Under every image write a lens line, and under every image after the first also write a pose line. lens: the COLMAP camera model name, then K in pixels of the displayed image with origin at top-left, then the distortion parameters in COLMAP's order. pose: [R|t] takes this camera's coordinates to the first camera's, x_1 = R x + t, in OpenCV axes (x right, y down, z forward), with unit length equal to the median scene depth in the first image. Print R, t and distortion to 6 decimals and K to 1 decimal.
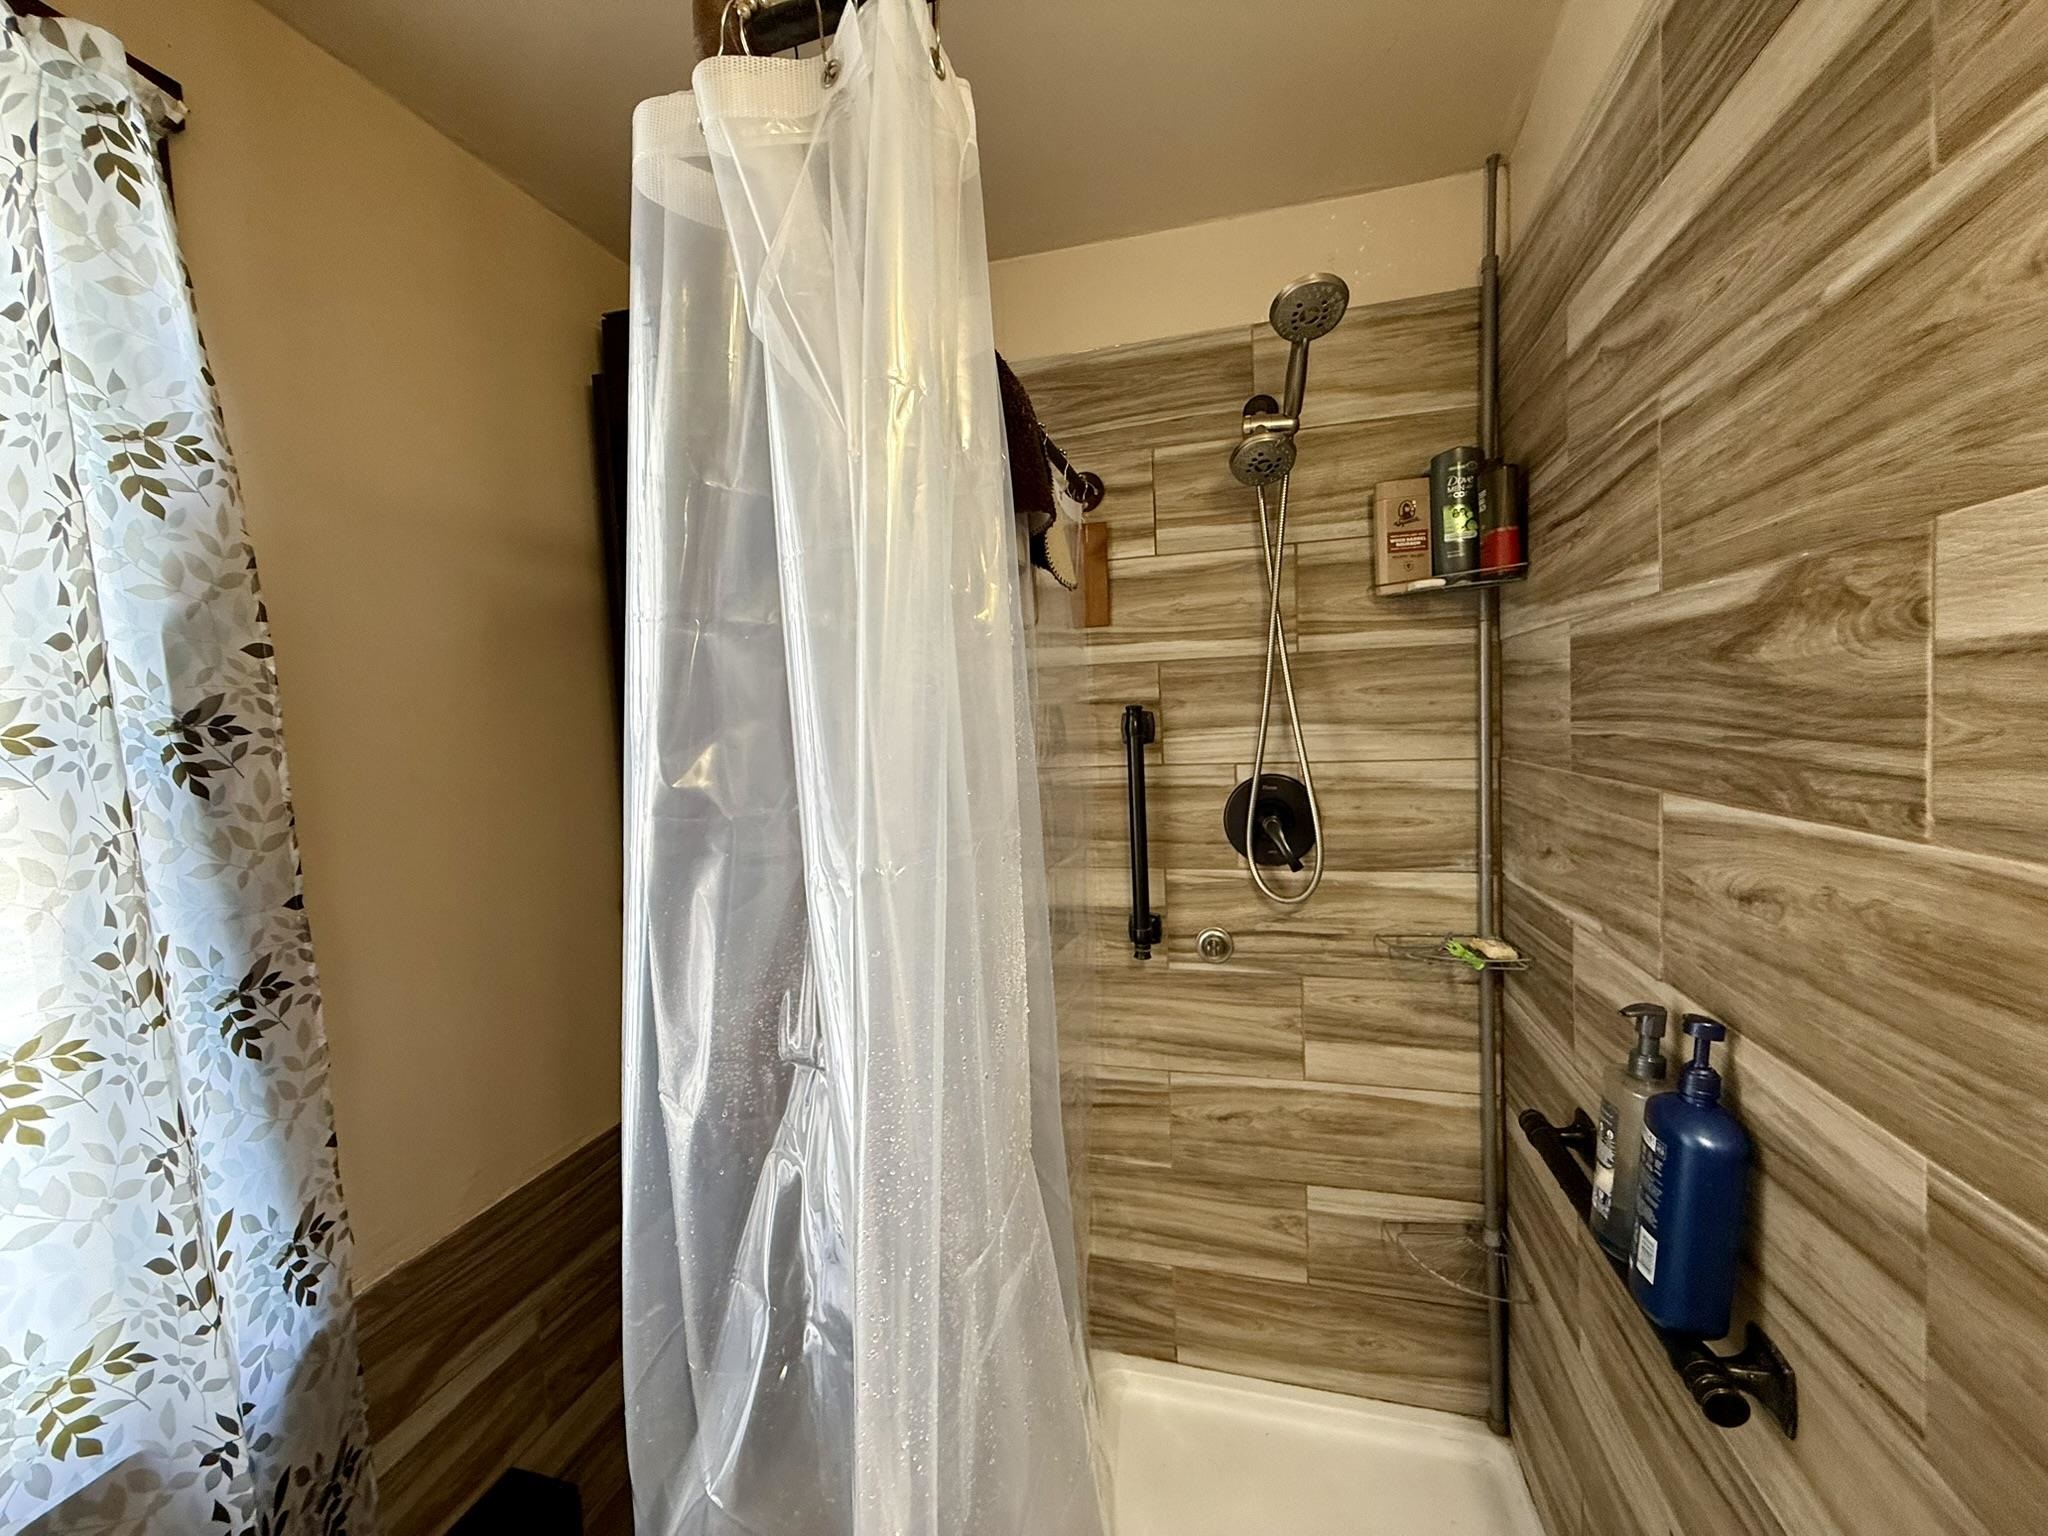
lens RADIAL K [[813.8, 0, 1017.4], [0, 813.8, 771.6], [0, 0, 1]] dist [0.000299, 0.000057]
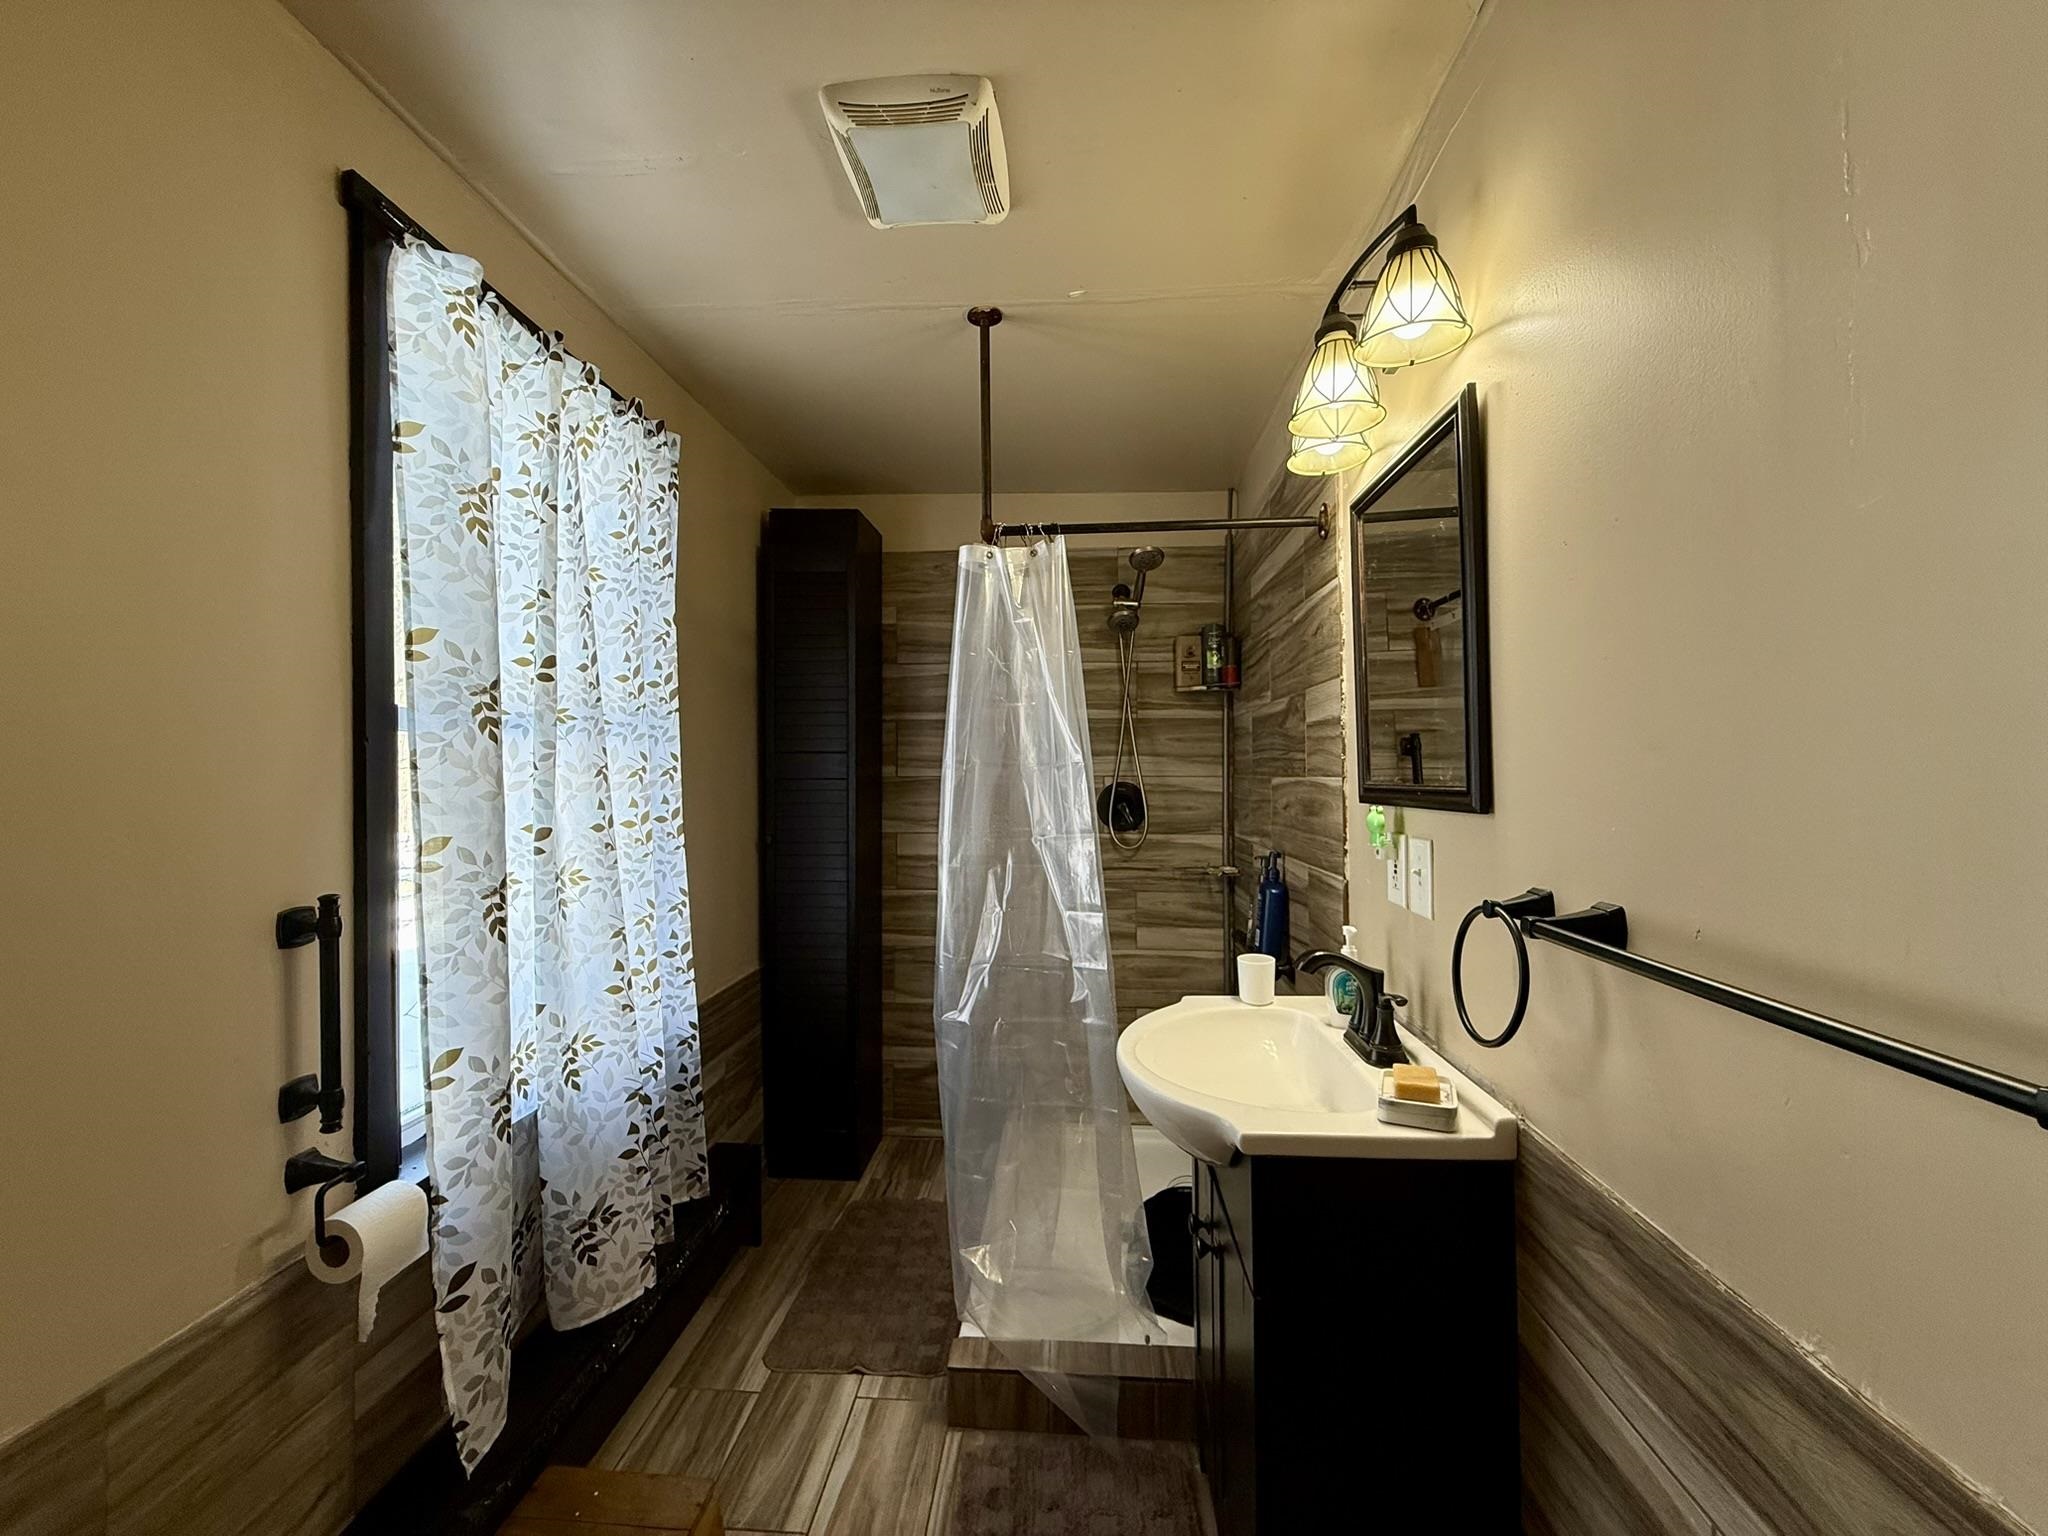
lens RADIAL K [[813.8, 0, 1026.5], [0, 813.8, 767.7], [0, 0, 1]] dist [0.000299, 0.000057]
pose [[0.976179, 0.043990, 0.212462, -0.358540], [-0.027808, 0.996521, -0.078563, 0.146906], [-0.215179, 0.070783, 0.974006, -0.918381]]
